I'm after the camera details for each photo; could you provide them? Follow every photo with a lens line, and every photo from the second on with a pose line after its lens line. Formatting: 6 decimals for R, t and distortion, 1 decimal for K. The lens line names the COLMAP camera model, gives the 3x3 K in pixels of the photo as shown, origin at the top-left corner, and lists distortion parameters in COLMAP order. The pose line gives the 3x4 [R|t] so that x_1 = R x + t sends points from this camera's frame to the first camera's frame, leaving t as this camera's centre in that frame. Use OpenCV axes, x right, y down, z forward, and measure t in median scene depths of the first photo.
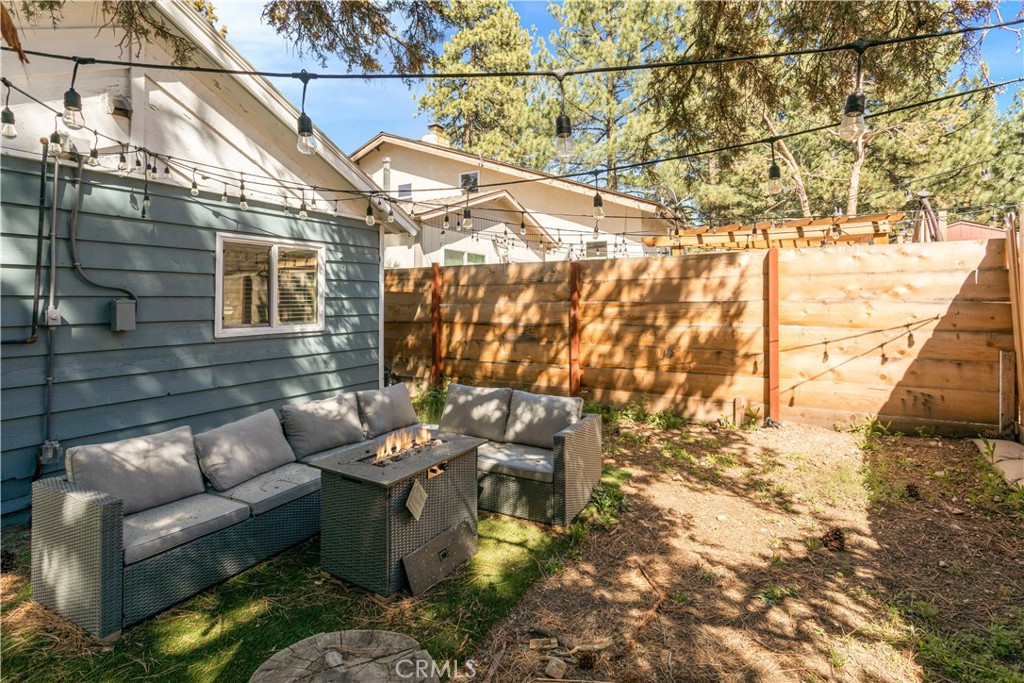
lens RADIAL K [[494.0, 0, 509.4], [0, 494.0, 297.9], [0, 0, 1]] dist [-0.000886, -0.000776]
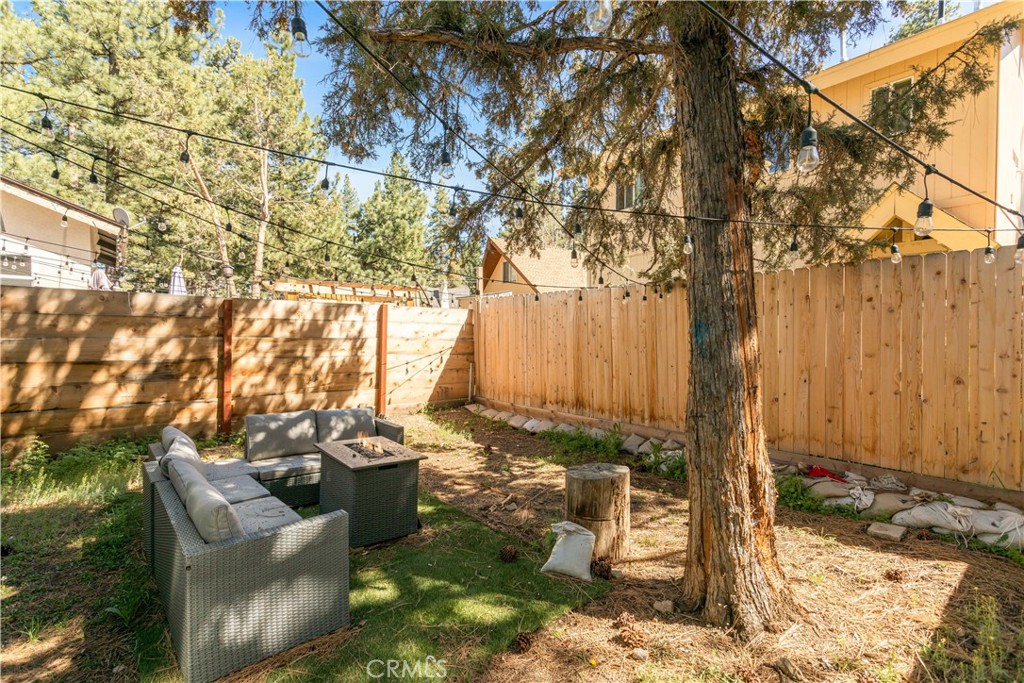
lens RADIAL K [[494.0, 0, 490.1], [0, 494.0, 342.1], [0, 0, 1]] dist [-0.000886, -0.000776]
pose [[0.377285, -0.002115, 0.926095, -0.673375], [-0.018874, 0.999772, 0.009973, -0.002439], [-0.925905, -0.021242, 0.377159, 0.092838]]
